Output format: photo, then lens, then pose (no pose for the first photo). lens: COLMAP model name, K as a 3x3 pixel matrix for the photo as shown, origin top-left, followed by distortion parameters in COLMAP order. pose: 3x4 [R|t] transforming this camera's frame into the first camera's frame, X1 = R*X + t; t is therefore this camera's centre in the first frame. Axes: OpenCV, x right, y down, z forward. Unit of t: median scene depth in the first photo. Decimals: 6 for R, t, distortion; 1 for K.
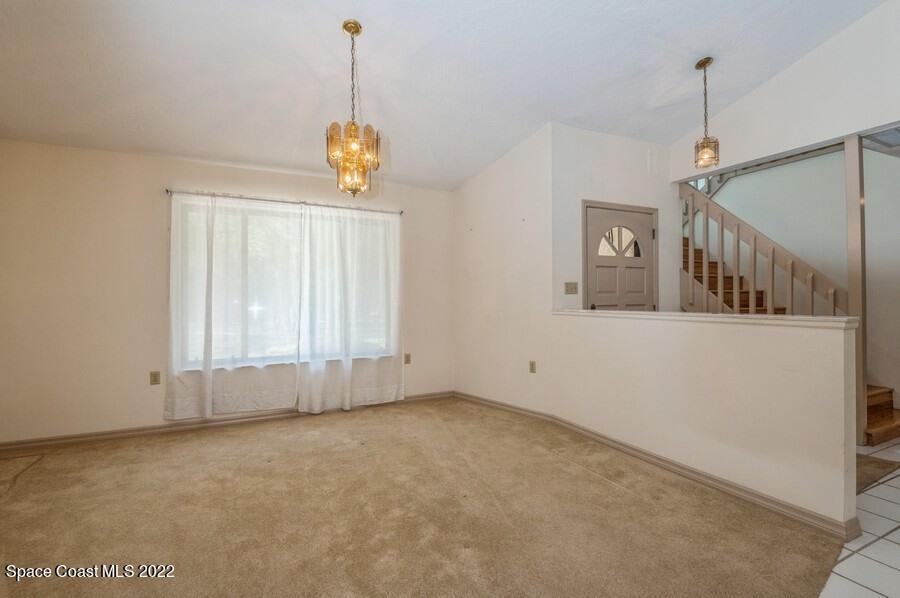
lens RADIAL K [[429.6, 0, 448.1], [0, 429.6, 292.5], [0, 0, 1]] dist [0.013262, -0.000540]
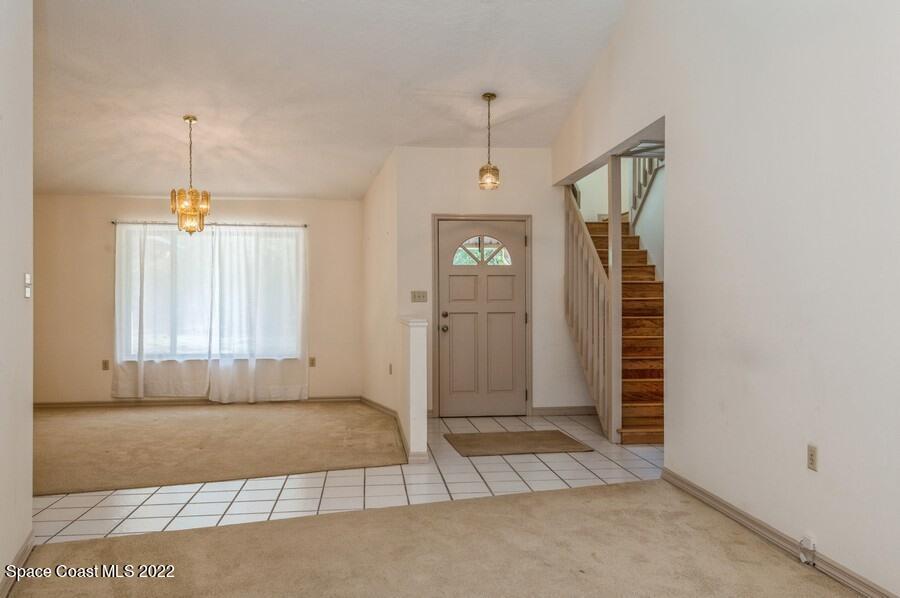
lens RADIAL K [[730.1, 0, 452.3], [0, 730.1, 302.6], [0, 0, 1]] dist [-0.005902, 0.004040]
pose [[0.950441, 0.001802, -0.310899, 0.901542], [0.001020, 0.999960, 0.008913, -0.010705], [0.310903, -0.008788, 0.950401, -0.693459]]
